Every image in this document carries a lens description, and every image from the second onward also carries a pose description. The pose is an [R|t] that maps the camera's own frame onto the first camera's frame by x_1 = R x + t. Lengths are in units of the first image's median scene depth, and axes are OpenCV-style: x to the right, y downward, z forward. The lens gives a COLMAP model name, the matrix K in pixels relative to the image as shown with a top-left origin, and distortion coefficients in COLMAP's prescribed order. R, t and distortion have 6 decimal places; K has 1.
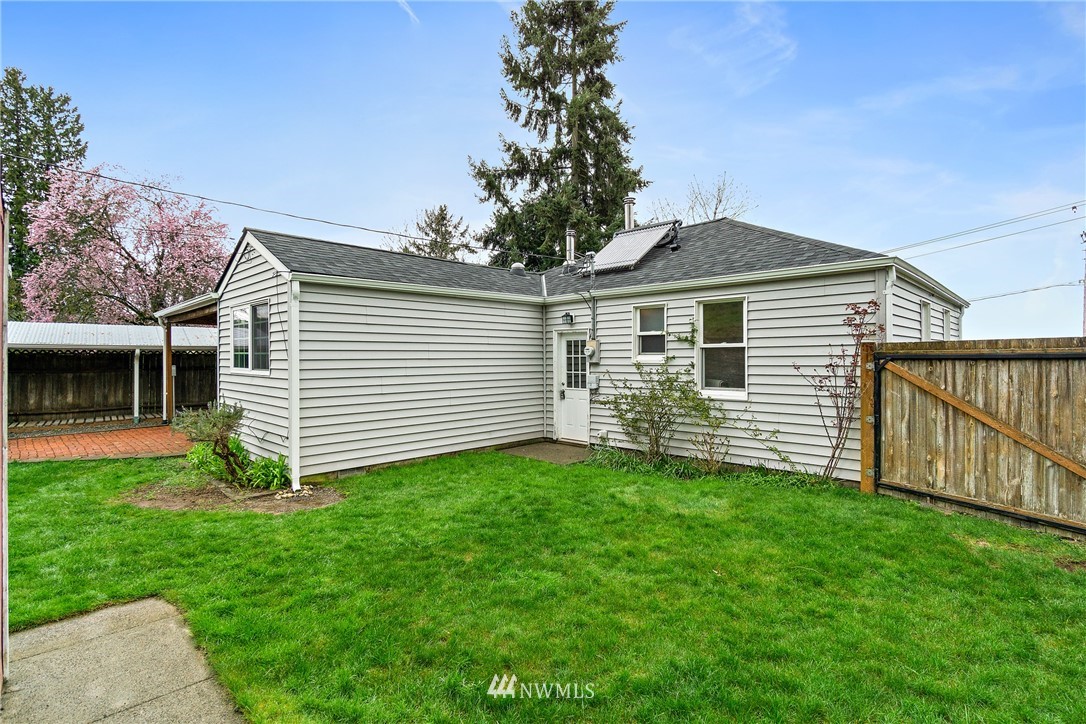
lens RADIAL K [[517.9, 0, 543.0], [0, 517.9, 359.2], [0, 0, 1]] dist [-0.000750, -0.000030]
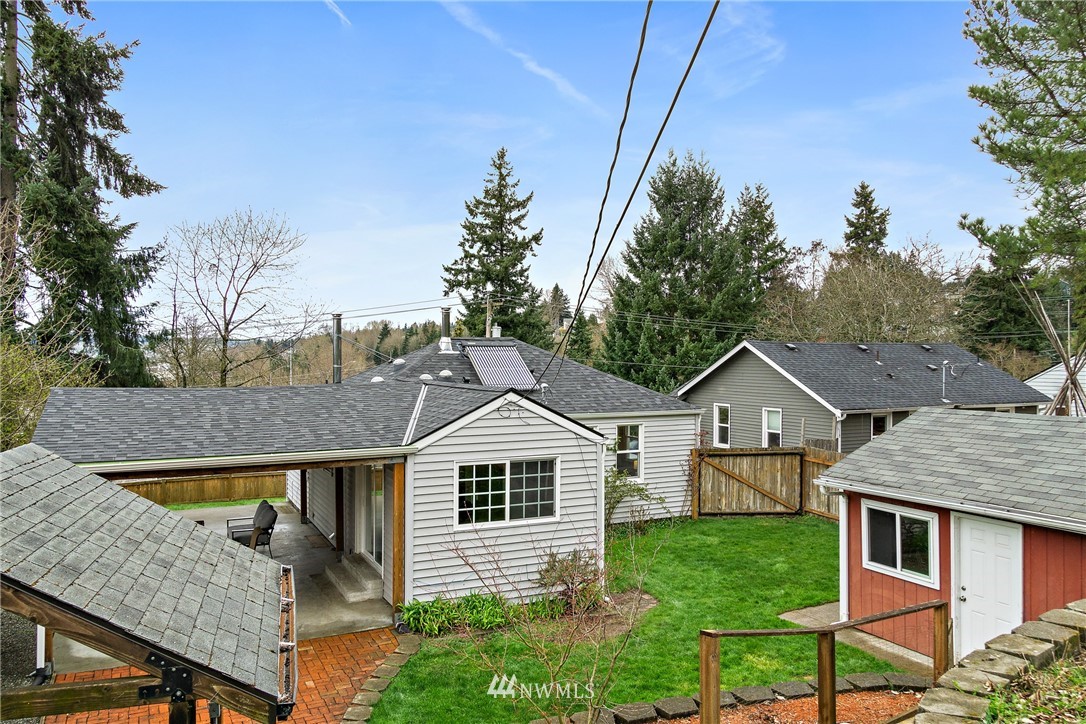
lens RADIAL K [[849.7, 0, 542.5], [0, 849.7, 358.4], [0, 0, 1]] dist [0.003809, 0.000836]
pose [[0.322465, -0.003905, 0.946573, -3.199077], [0.002289, 0.999992, 0.003345, -0.462081], [-0.946579, 0.001088, 0.322472, 0.524338]]
